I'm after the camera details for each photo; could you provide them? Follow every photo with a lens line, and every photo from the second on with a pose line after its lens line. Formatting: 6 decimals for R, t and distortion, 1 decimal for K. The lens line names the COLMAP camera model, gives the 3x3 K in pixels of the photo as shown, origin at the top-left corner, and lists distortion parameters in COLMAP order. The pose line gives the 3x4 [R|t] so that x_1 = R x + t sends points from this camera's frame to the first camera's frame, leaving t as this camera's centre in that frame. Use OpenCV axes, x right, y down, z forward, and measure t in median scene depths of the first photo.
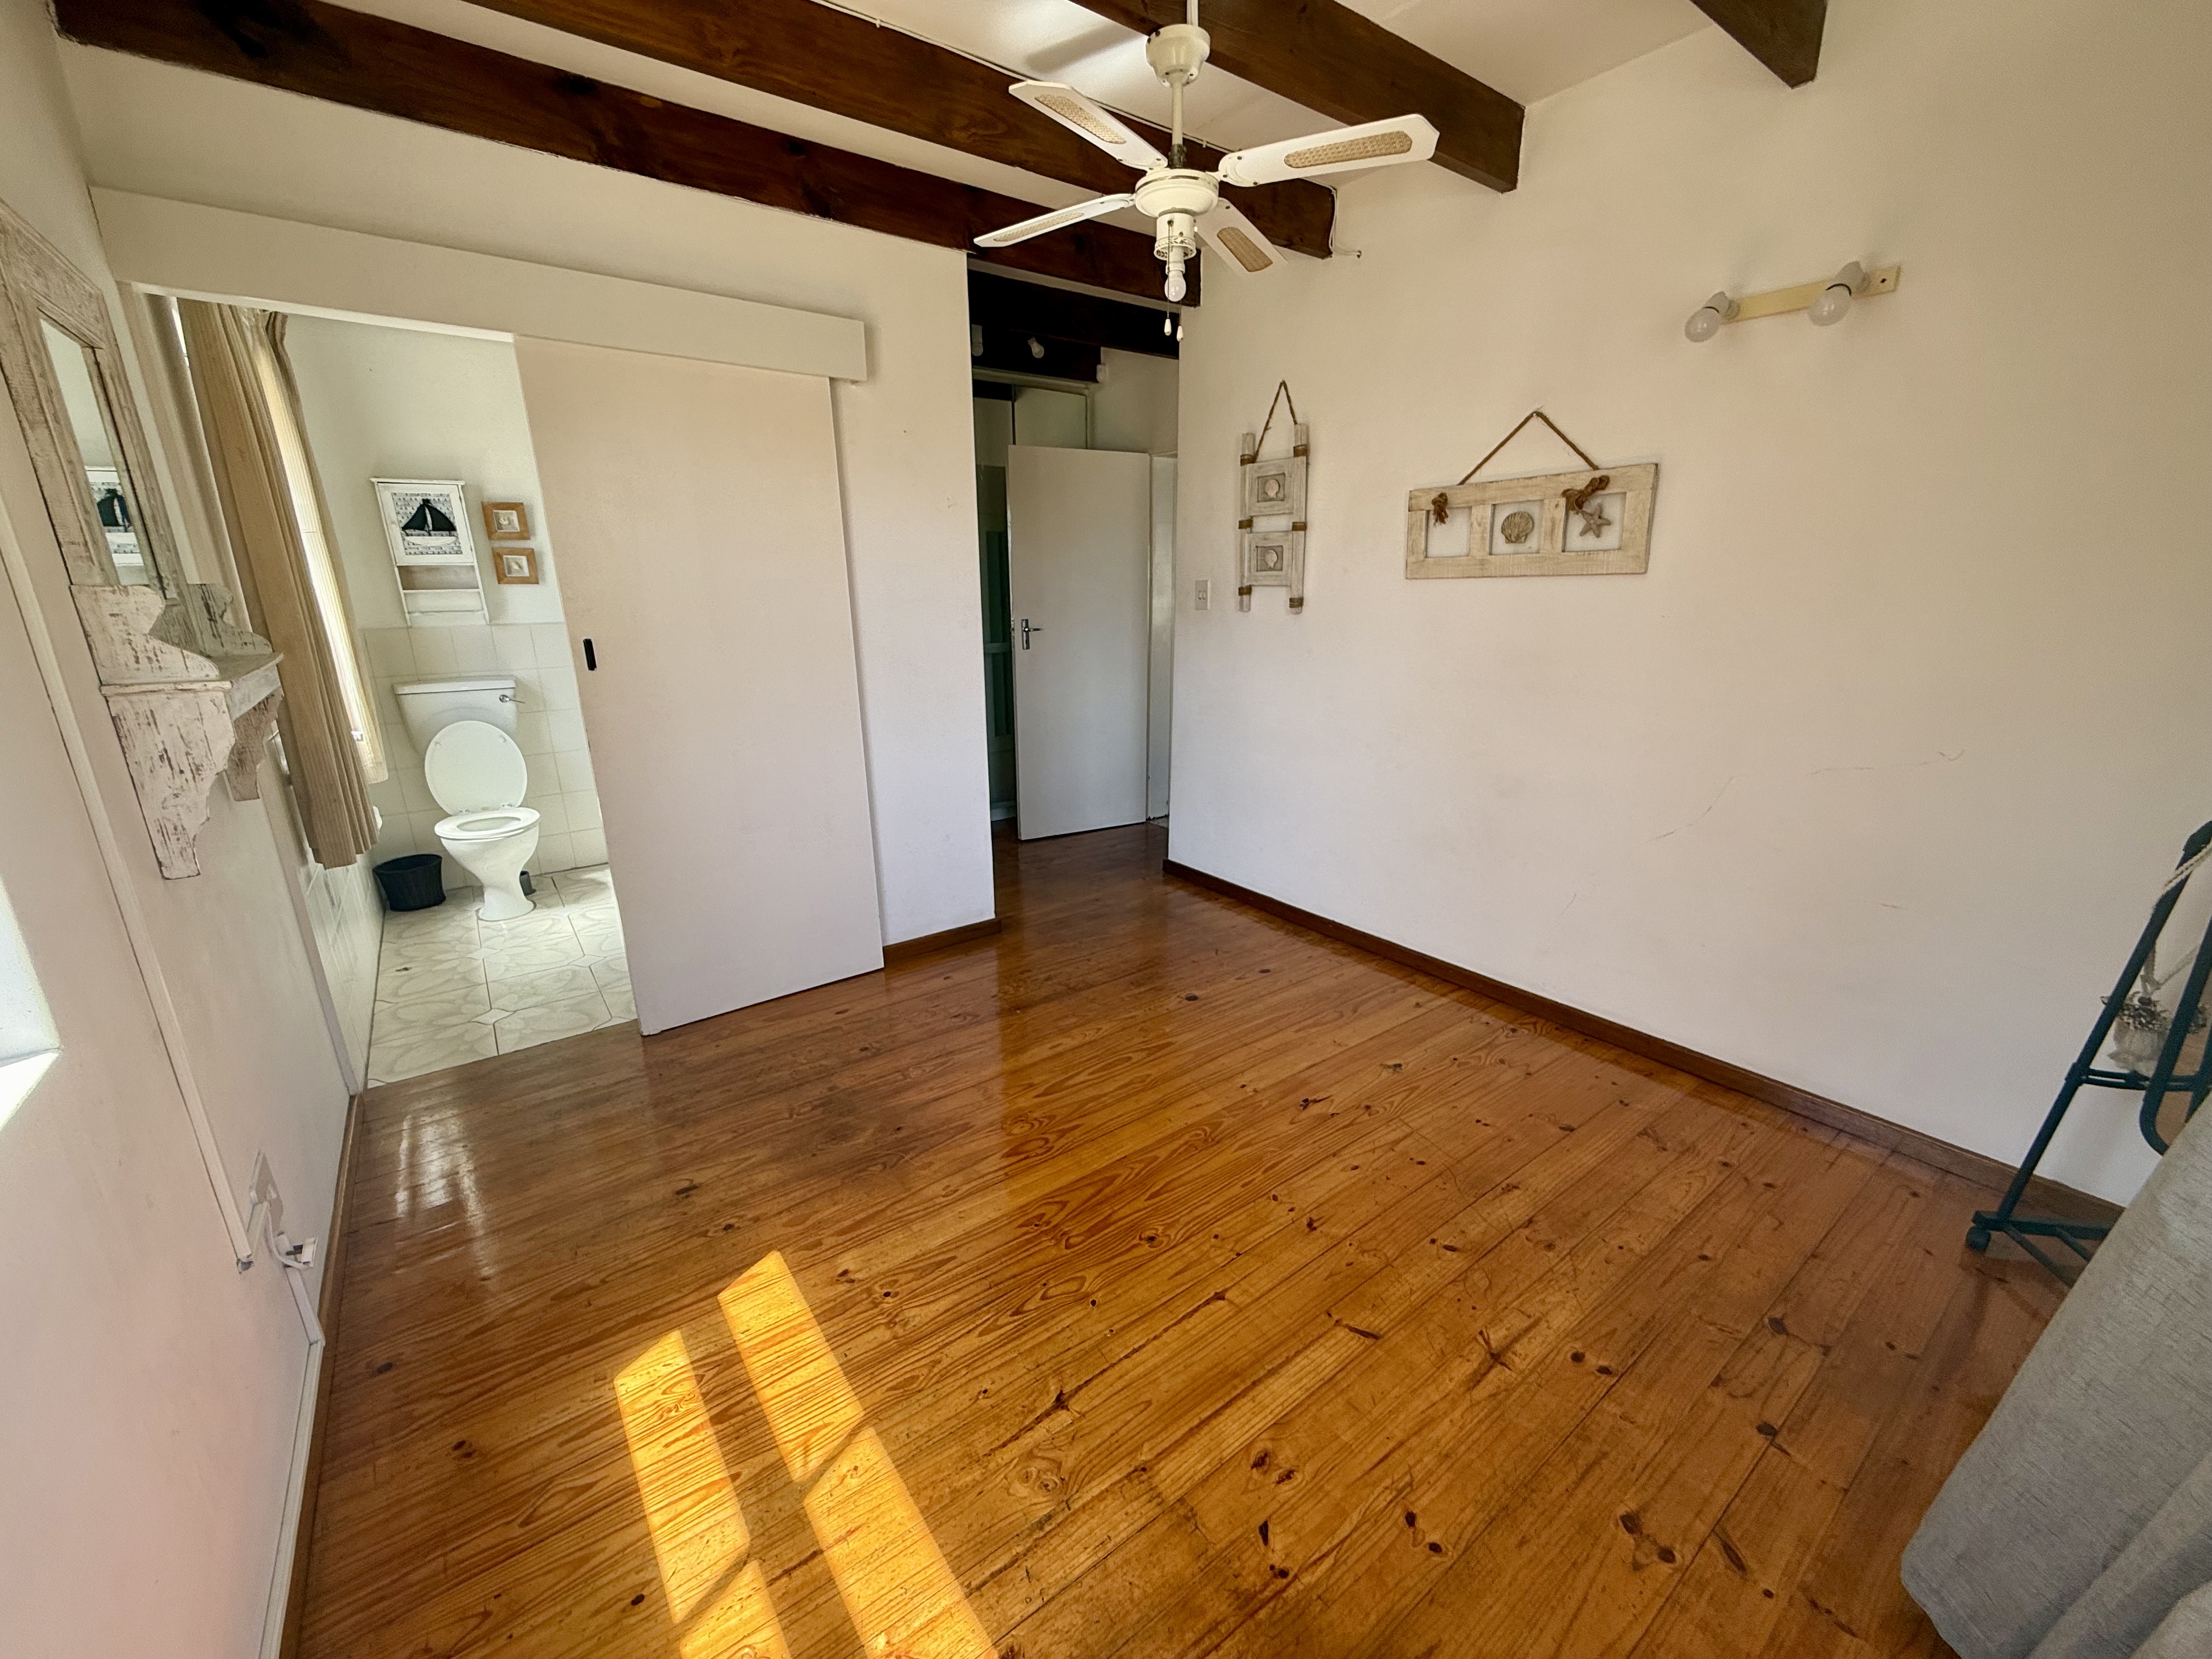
lens RADIAL K [[881.7, 0, 1104.4], [0, 881.7, 833.4], [0, 0, 1]] dist [-0.001992, -0.000278]
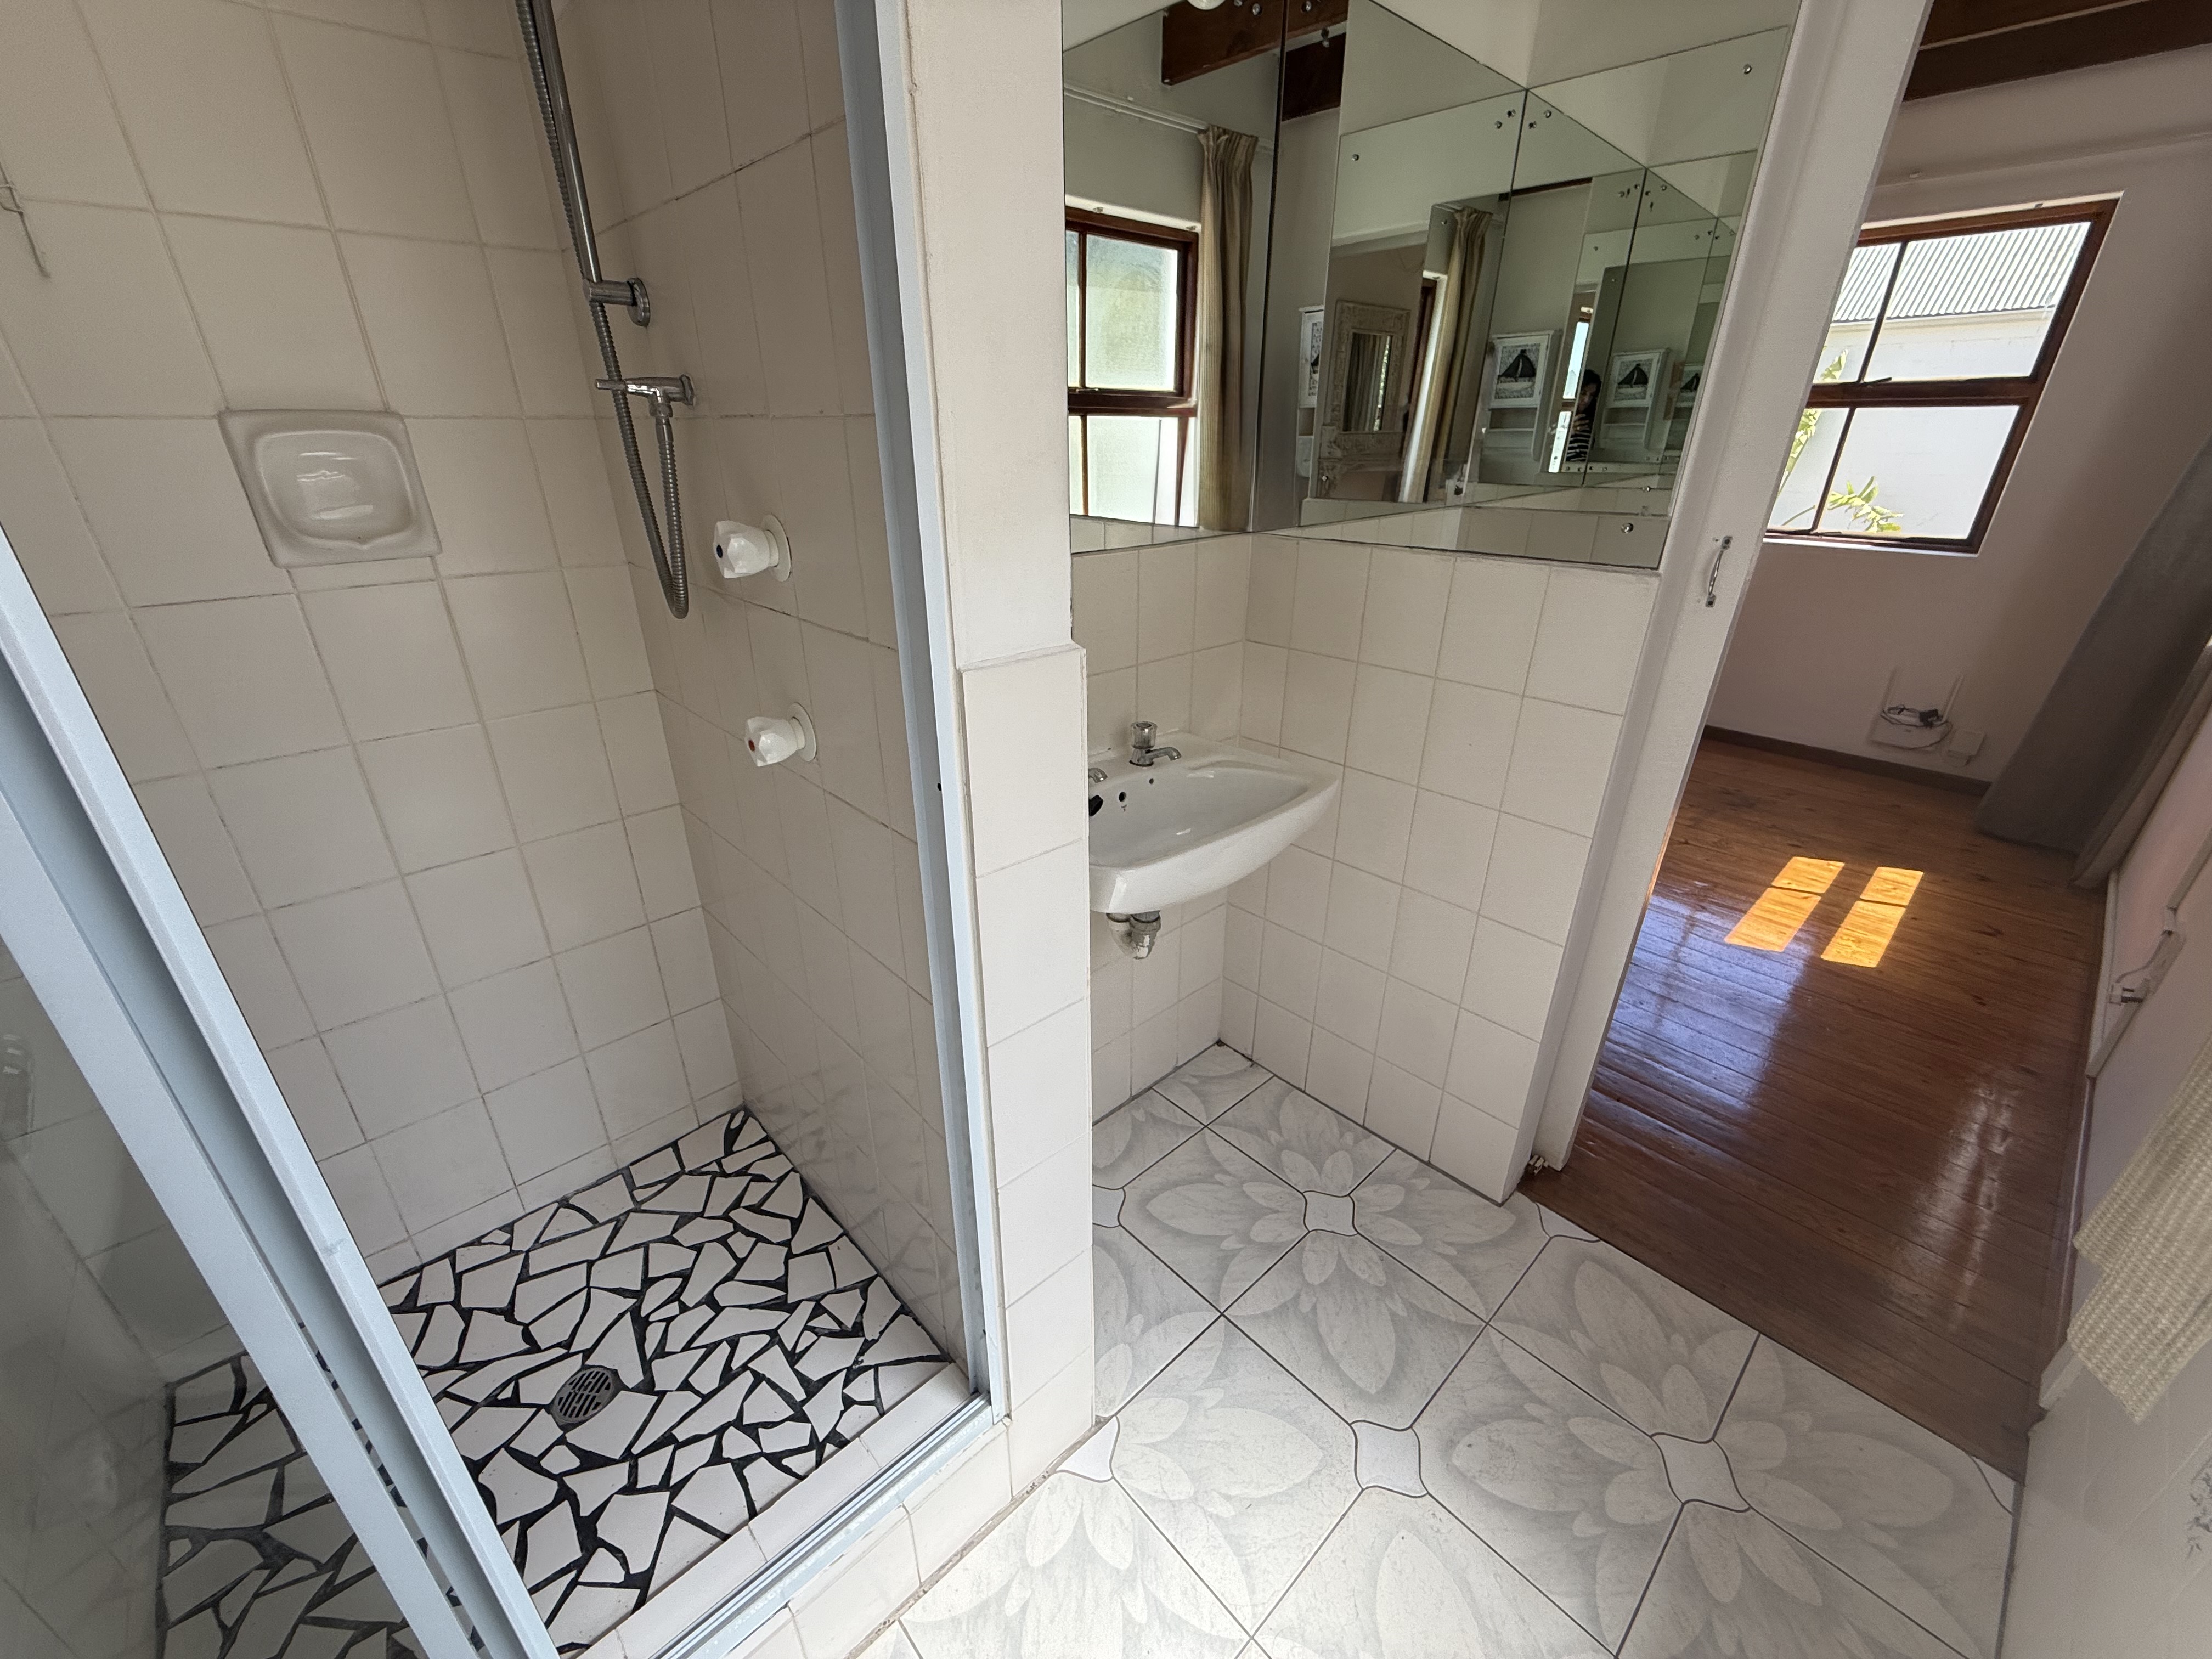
lens RADIAL K [[896.1, 0, 1088.6], [0, 896.1, 819.0], [0, 0, 1]] dist [0.000264, 0.000077]
pose [[-0.098529, -0.417248, 0.903436, -0.758491], [0.270896, 0.862322, 0.427804, -0.288544], [-0.957553, 0.286888, 0.028068, 0.962932]]
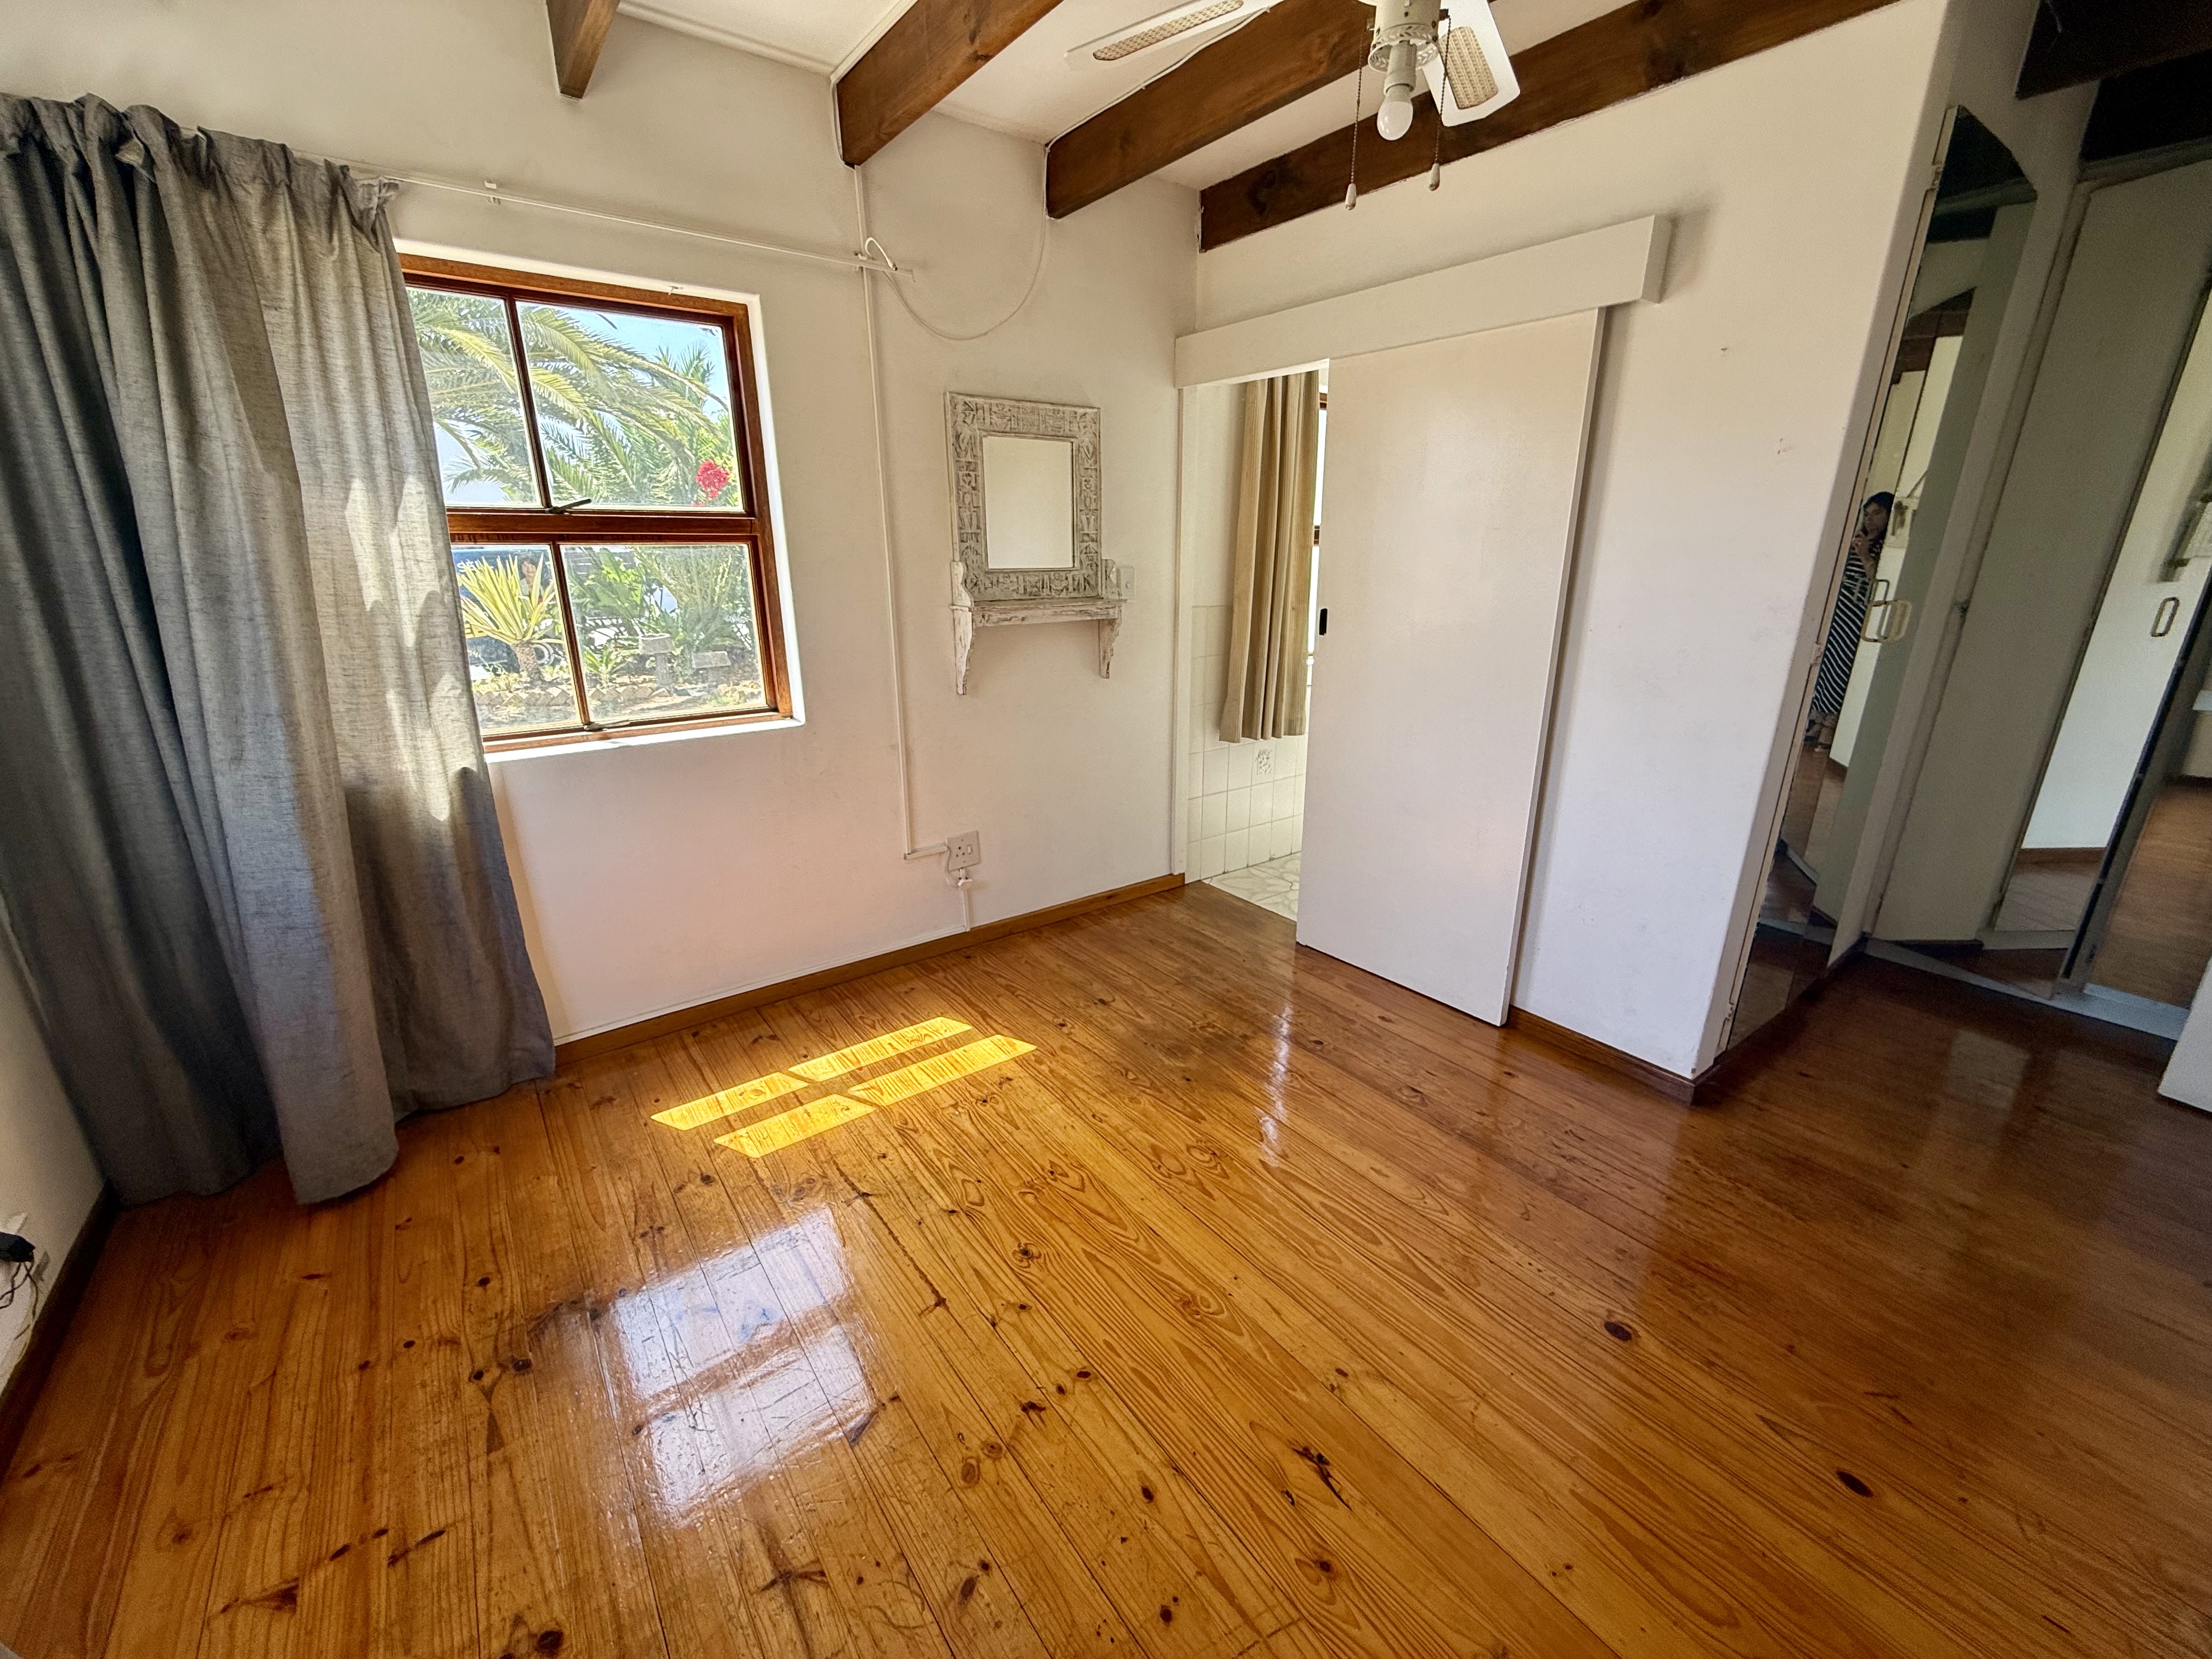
lens RADIAL K [[896.1, 0, 1088.6], [0, 896.1, 819.0], [0, 0, 1]] dist [0.000264, 0.000077]
pose [[-0.013495, 0.295958, -0.955106, 0.449917], [-0.270893, 0.918389, 0.288408, -0.148349], [0.962515, 0.262623, 0.067779, 0.461063]]
